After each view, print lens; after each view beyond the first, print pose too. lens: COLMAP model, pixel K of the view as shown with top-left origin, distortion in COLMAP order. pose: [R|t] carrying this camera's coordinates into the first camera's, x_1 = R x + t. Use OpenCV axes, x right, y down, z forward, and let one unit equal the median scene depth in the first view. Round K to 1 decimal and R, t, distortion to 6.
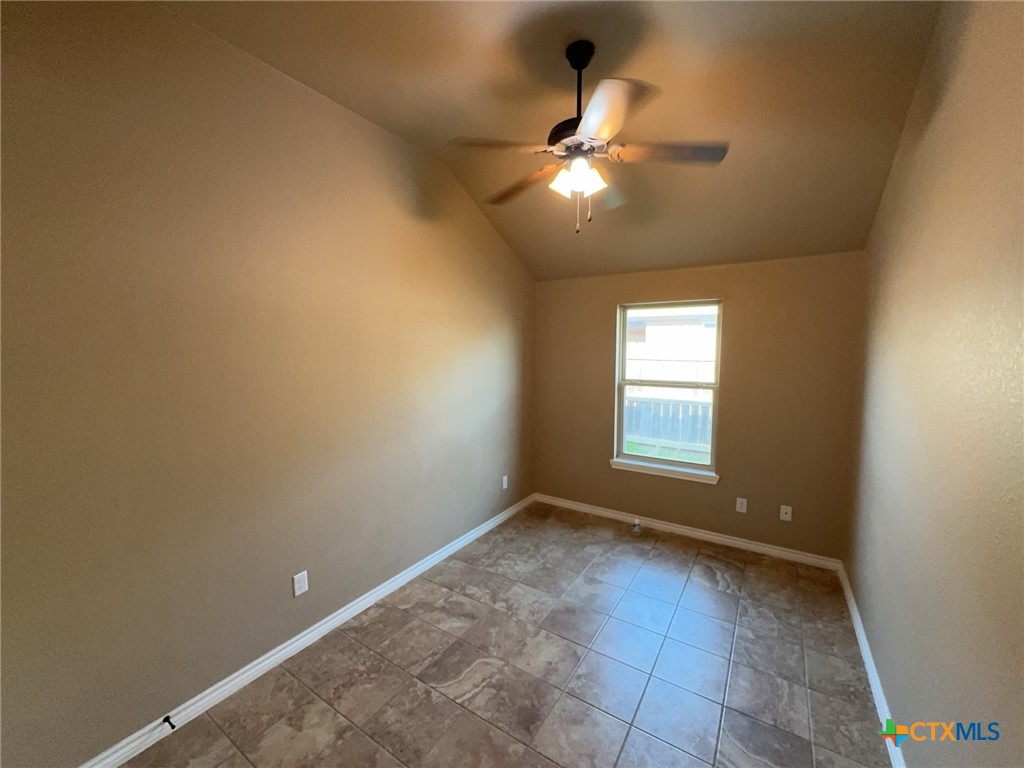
lens RADIAL K [[410.7, 0, 512.0], [0, 410.7, 384.0], [0, 0, 1]] dist [-0.000567, -0.000130]
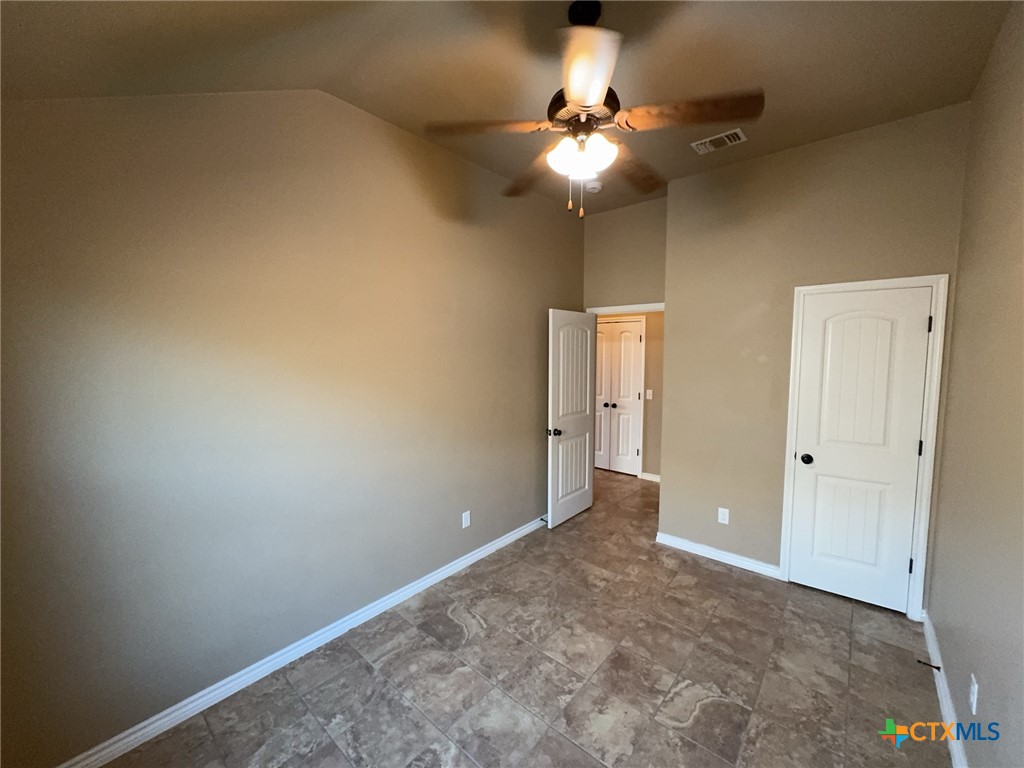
lens RADIAL K [[410.7, 0, 512.0], [0, 410.7, 384.0], [0, 0, 1]] dist [-0.000567, -0.000130]
pose [[-0.990722, -0.009311, 0.135586, 0.181891], [0.014526, 0.984680, 0.173763, -0.173398], [-0.135127, 0.174120, -0.975409, 1.914765]]
